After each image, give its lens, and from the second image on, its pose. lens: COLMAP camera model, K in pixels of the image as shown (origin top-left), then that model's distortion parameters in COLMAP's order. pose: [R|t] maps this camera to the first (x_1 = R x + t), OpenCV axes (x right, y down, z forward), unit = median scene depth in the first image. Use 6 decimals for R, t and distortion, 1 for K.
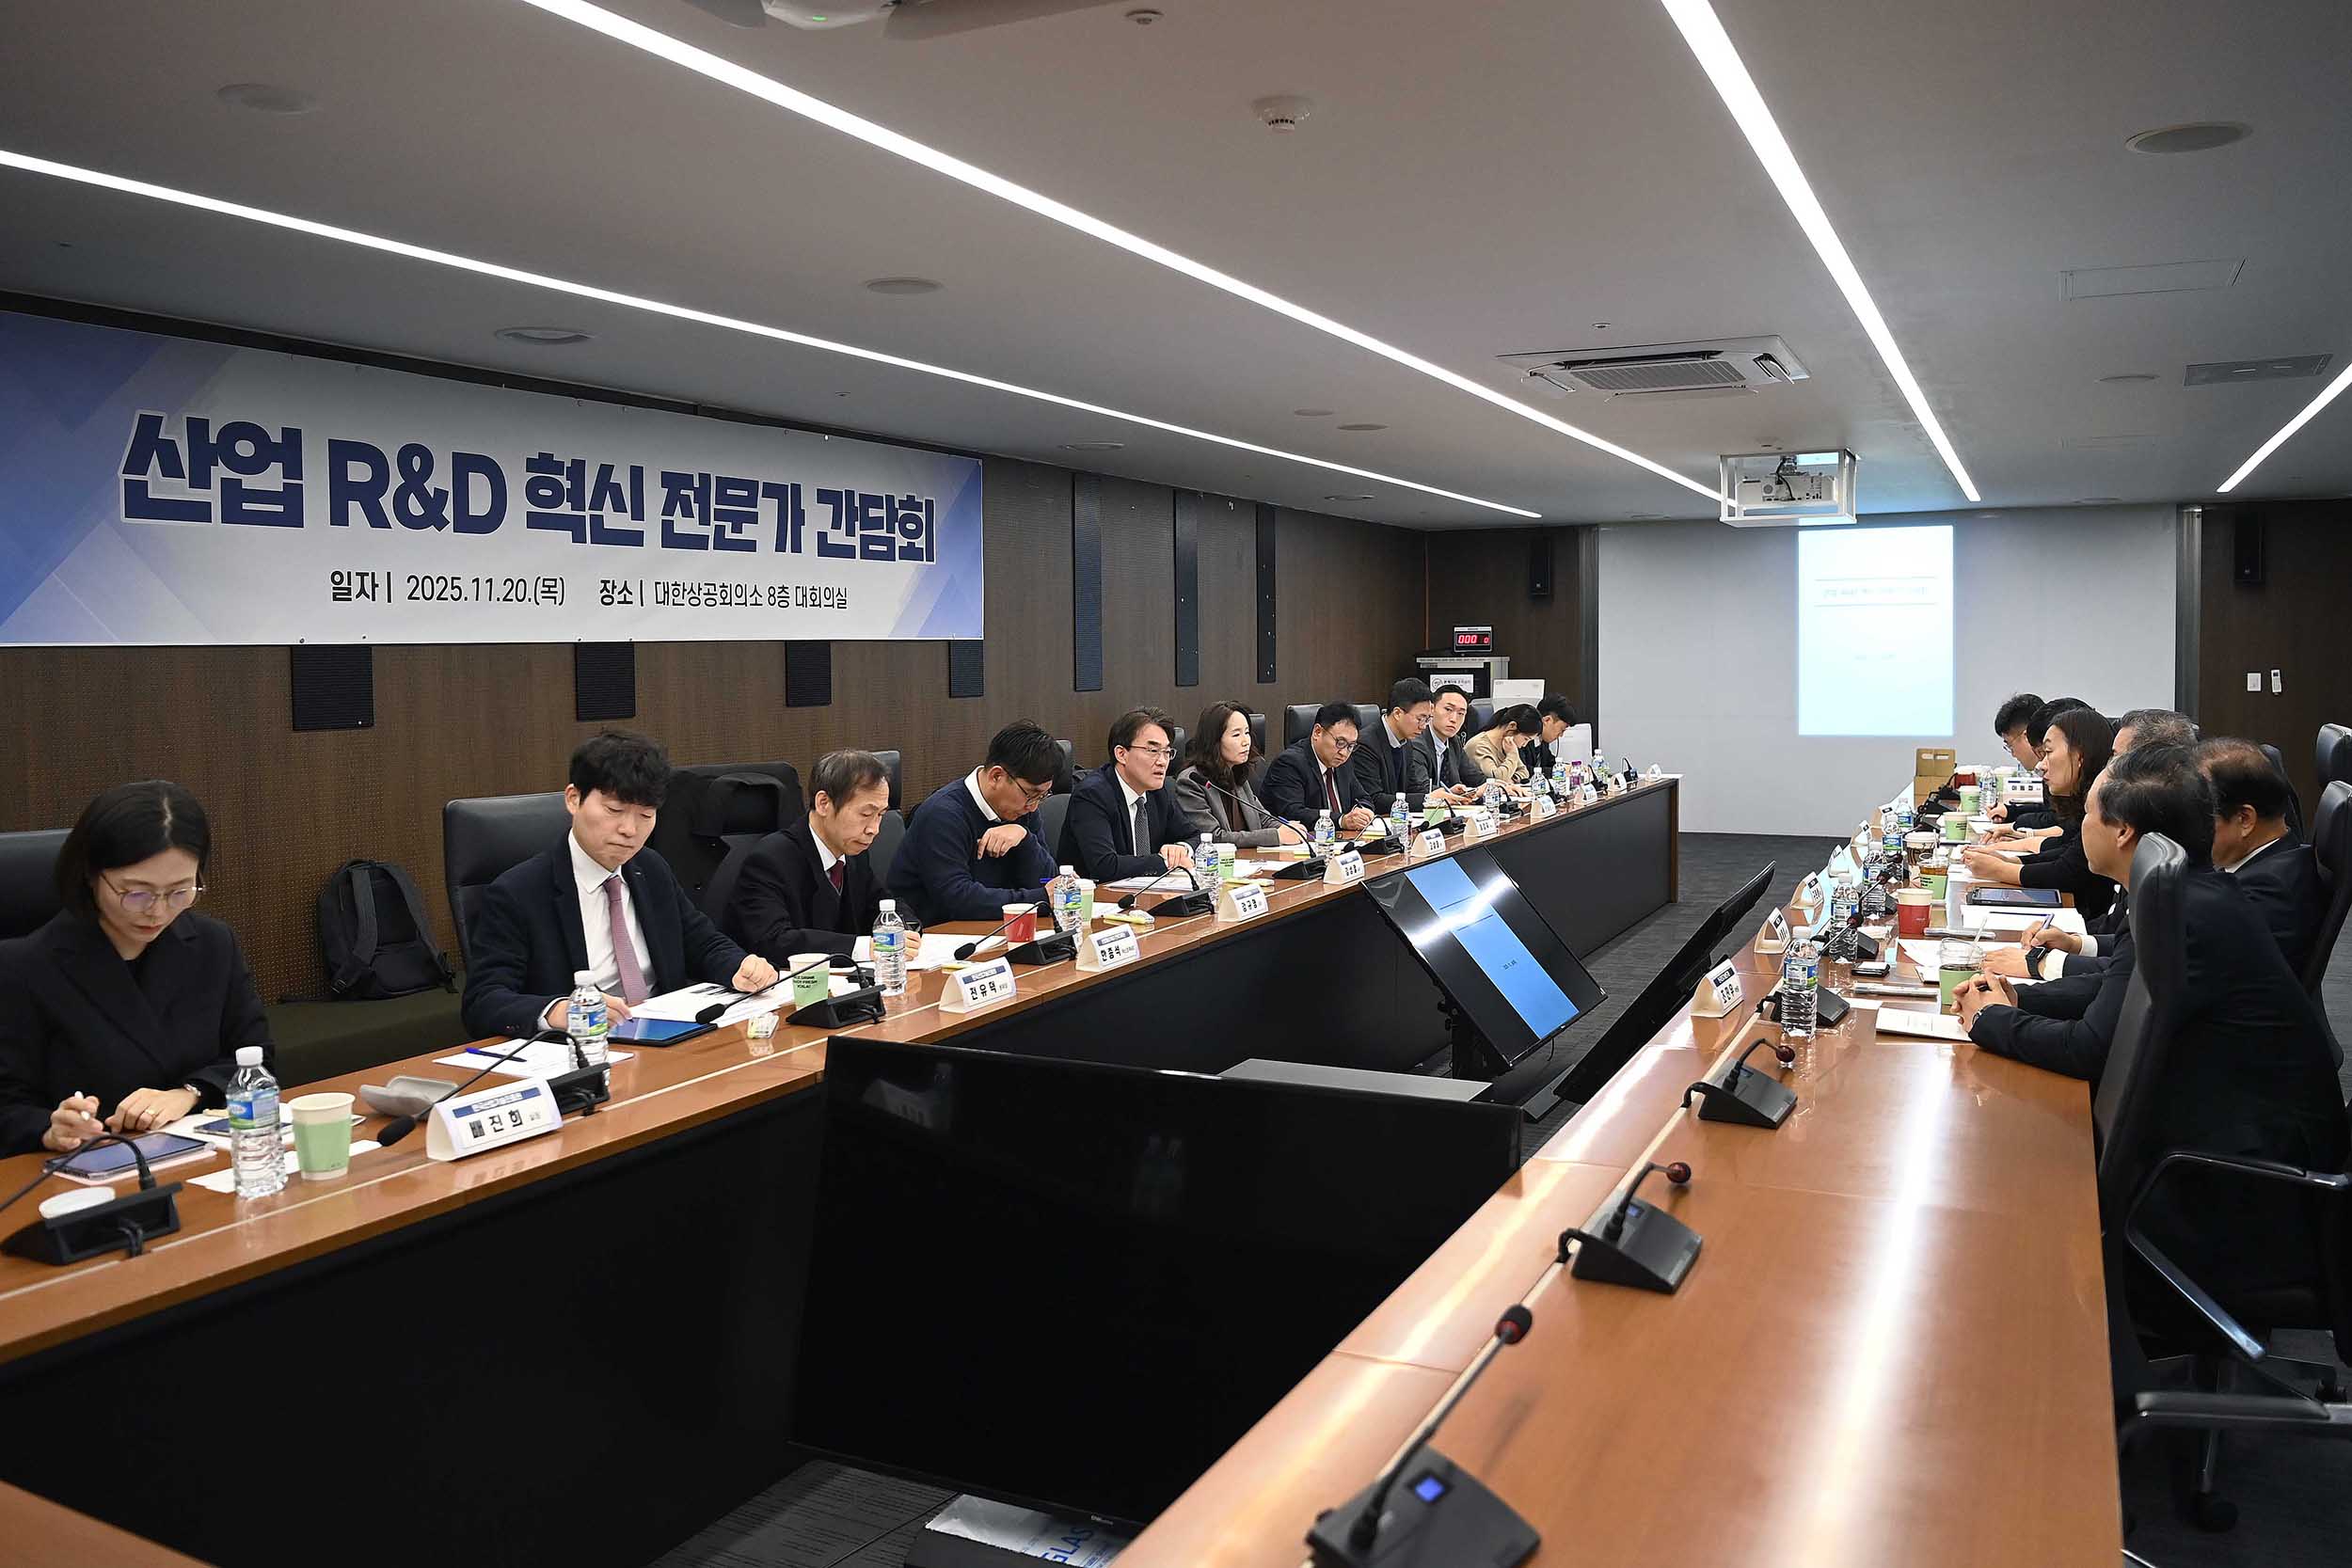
lens RADIAL K [[1799.3, 0, 1176.0], [0, 1799.3, 784.0], [0, 0, 1]] dist [-0.047674, 0.001425]
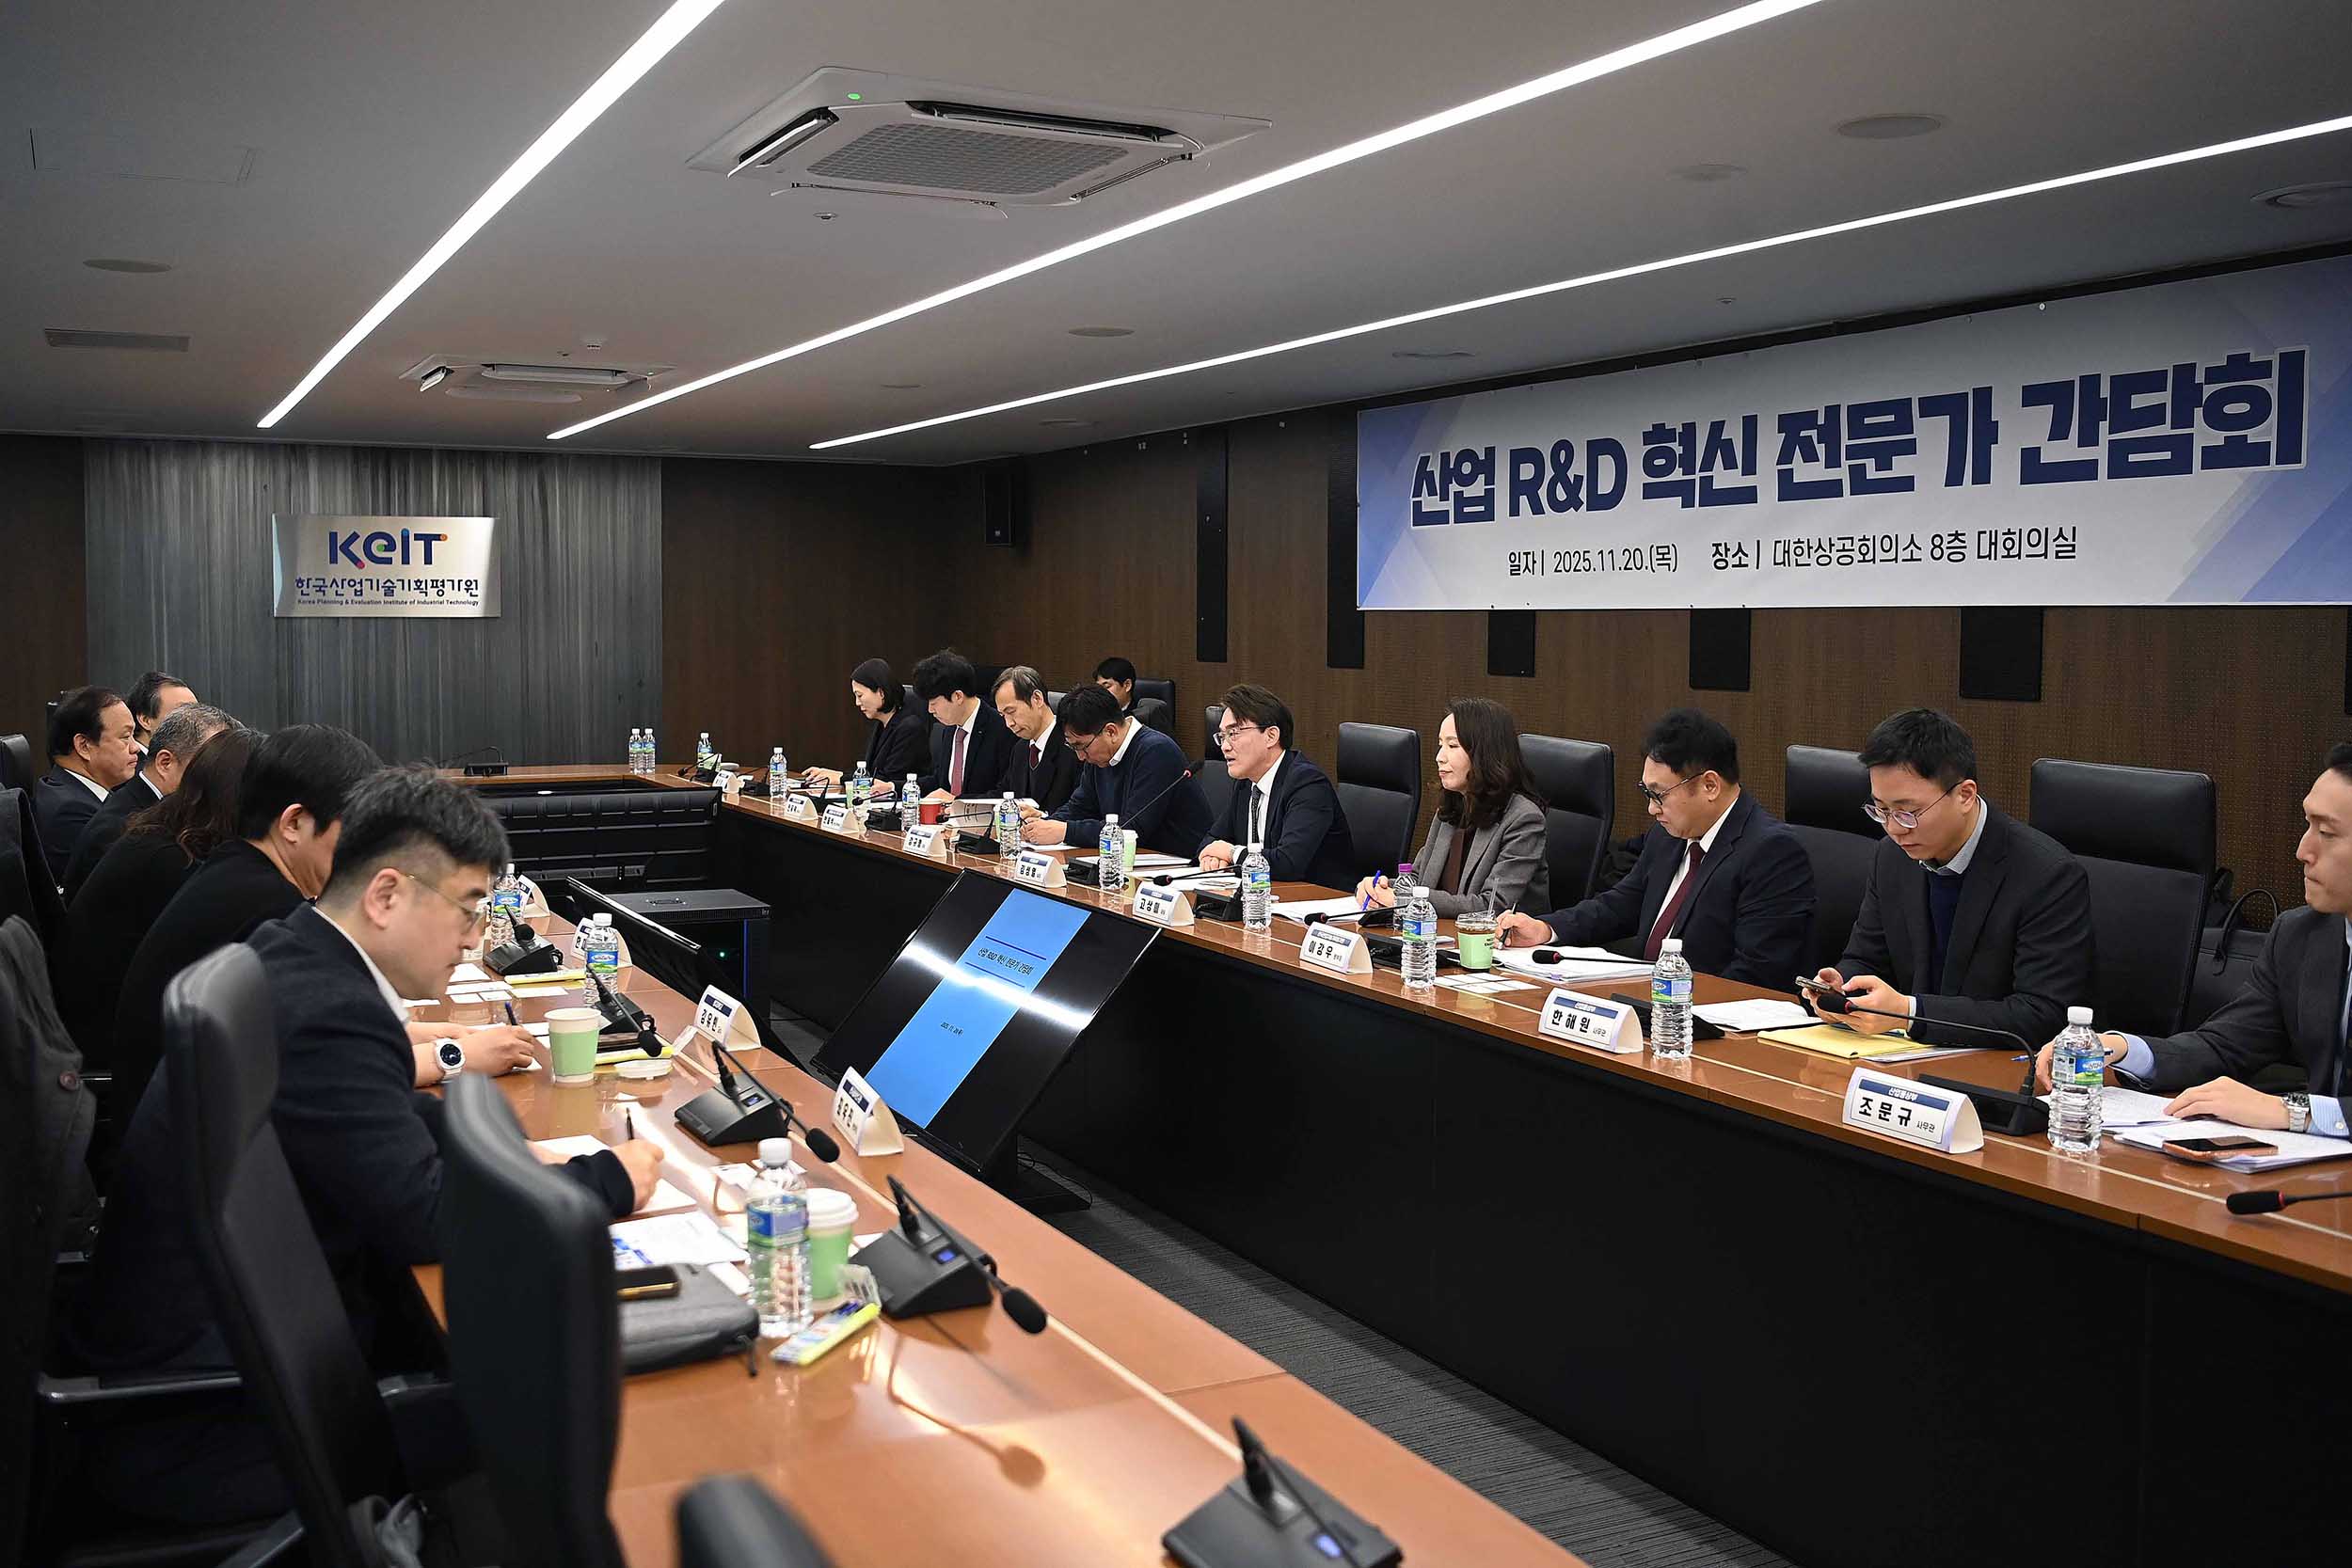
lens RADIAL K [[2114.6, 0, 1176.0], [0, 2114.6, 784.0], [0, 0, 1]] dist [-0.011109, -0.005033]
pose [[-0.582509, 0.072600, -0.809576, 0.717187], [-0.058854, 0.989622, 0.131093, -0.109982], [0.810691, 0.124010, -0.572191, 1.333036]]
